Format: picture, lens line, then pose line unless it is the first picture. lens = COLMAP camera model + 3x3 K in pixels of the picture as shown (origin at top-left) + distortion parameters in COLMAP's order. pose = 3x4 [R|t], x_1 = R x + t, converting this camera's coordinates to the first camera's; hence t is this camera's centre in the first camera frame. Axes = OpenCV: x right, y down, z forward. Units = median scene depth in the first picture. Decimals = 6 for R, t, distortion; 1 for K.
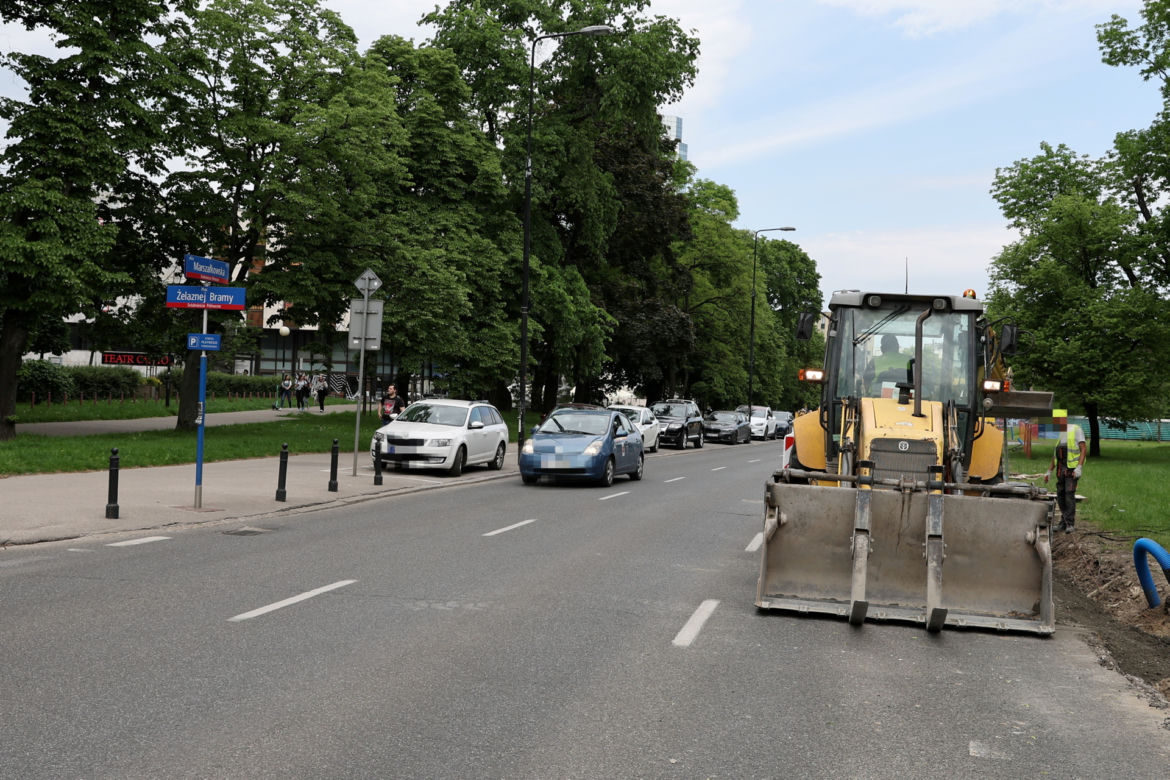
lens RADIAL K [[1262.0, 0, 585.0], [0, 1262.0, 390.0], [0, 0, 1]] dist [-0.007949, 0.034811]
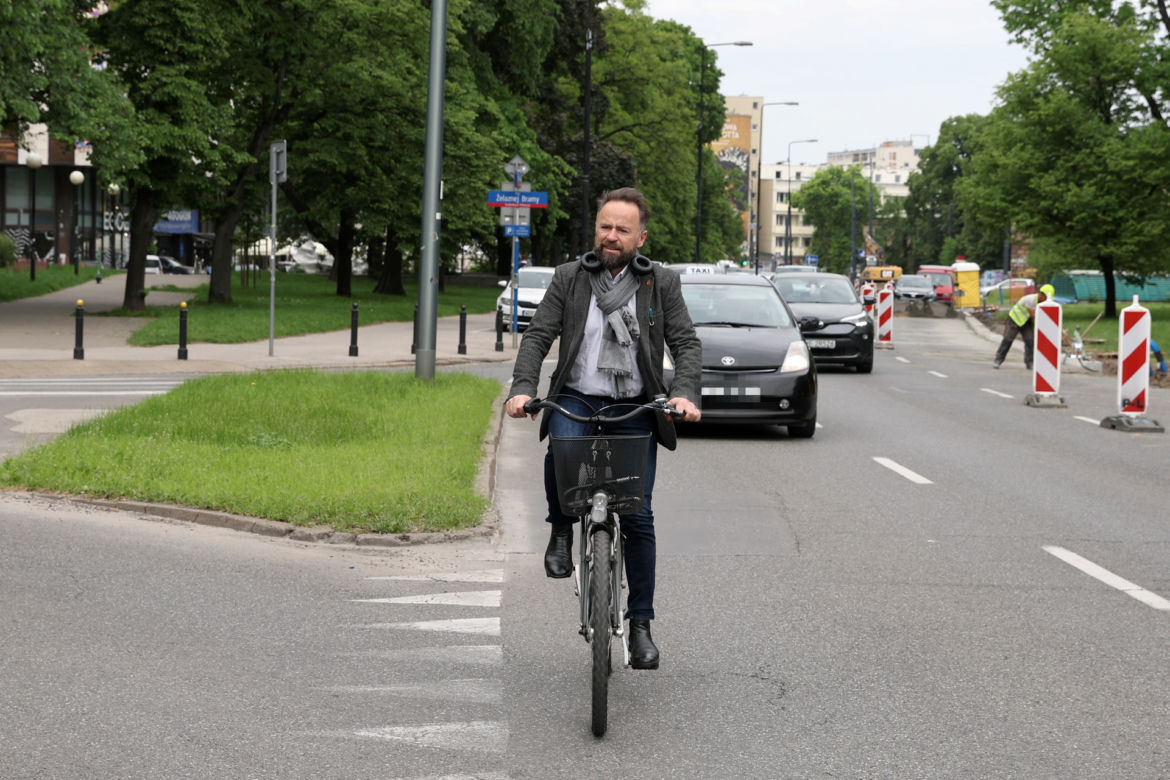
lens RADIAL K [[2322.3, 0, 585.0], [0, 2322.3, 390.0], [0, 0, 1]] dist [0.024959, -0.261943]
pose [[0.986393, -0.027376, 0.162106, -0.225854], [0.016684, 0.997616, 0.066957, -0.011442], [-0.163553, -0.063342, 0.984499, -0.549200]]
